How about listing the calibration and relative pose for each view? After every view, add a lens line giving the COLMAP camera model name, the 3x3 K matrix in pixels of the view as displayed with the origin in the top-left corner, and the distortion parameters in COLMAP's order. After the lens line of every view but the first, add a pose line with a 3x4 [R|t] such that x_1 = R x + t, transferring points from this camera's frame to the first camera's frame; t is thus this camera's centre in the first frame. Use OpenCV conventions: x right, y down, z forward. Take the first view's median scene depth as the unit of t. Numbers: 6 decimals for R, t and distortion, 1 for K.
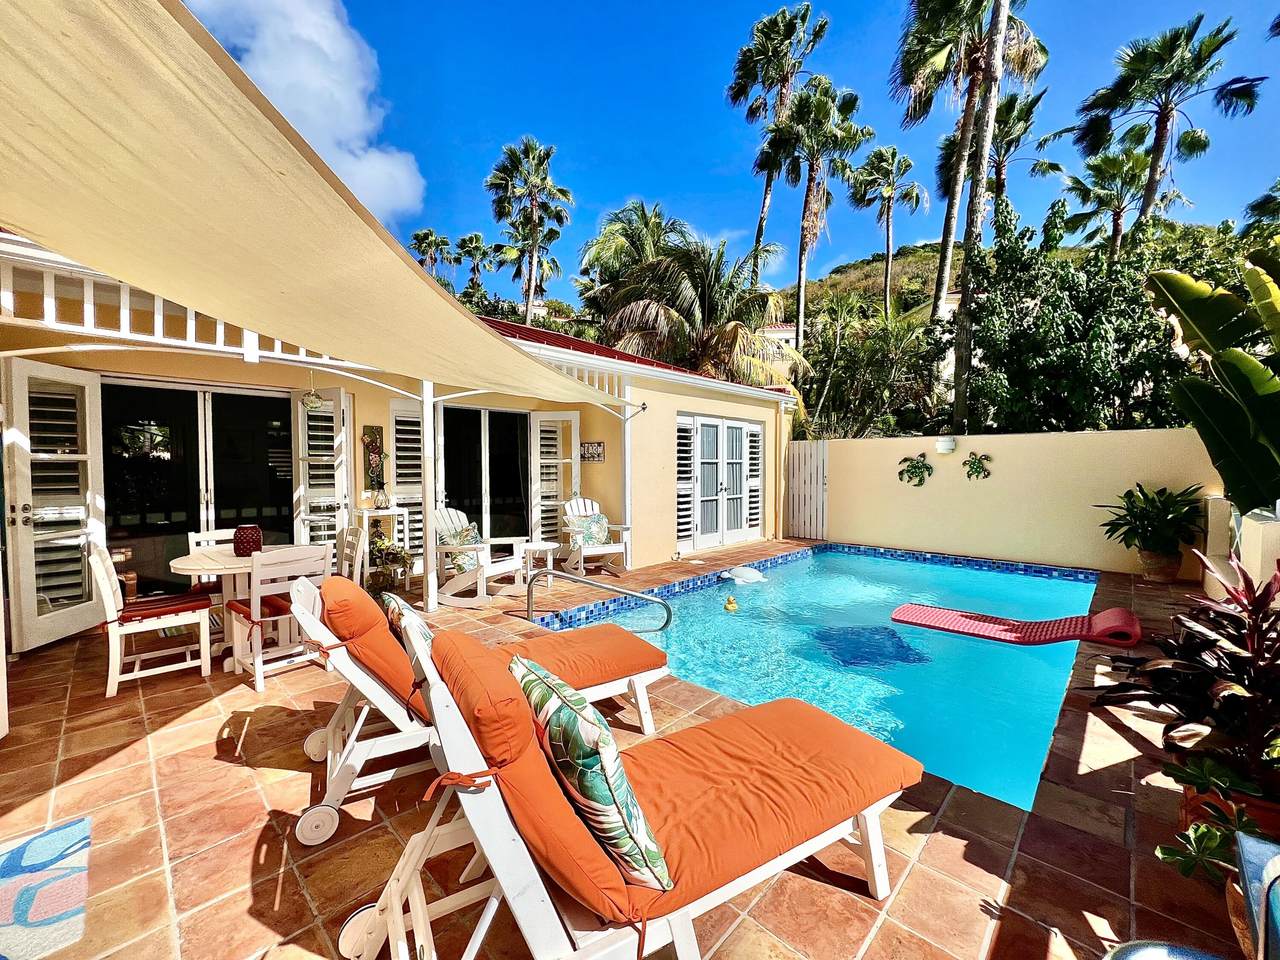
lens RADIAL K [[513.3, 0, 640.0], [0, 513.3, 480.0], [0, 0, 1]] dist [-0.001006, -0.000219]
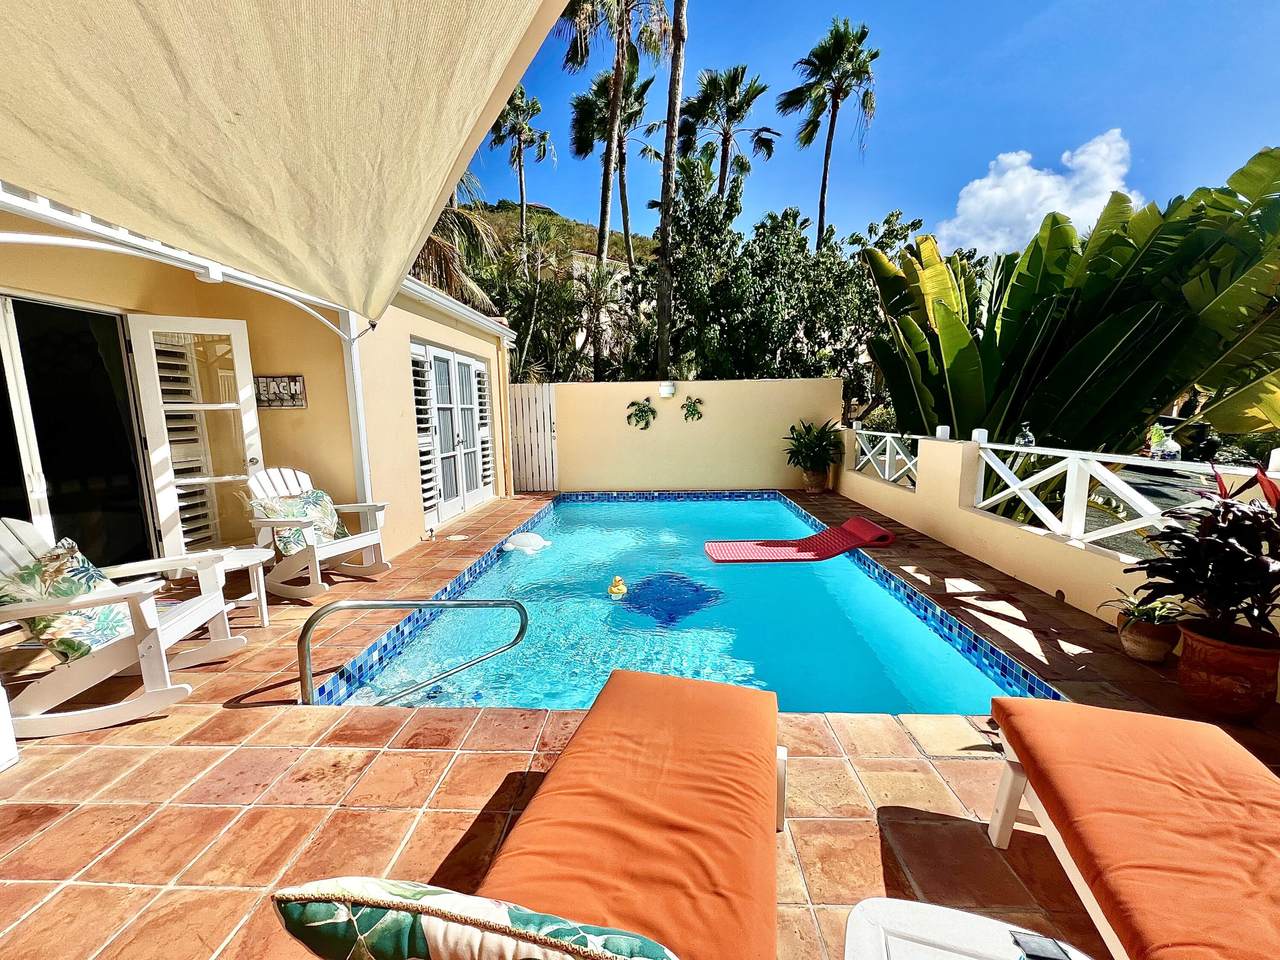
lens RADIAL K [[513.3, 0, 640.0], [0, 513.3, 480.0], [0, 0, 1]] dist [-0.001006, -0.000219]
pose [[0.751831, -0.100234, 0.651693, -0.173607], [0.037114, 0.993244, 0.109949, -0.000687], [-0.658310, -0.058476, 0.750472, 0.241337]]
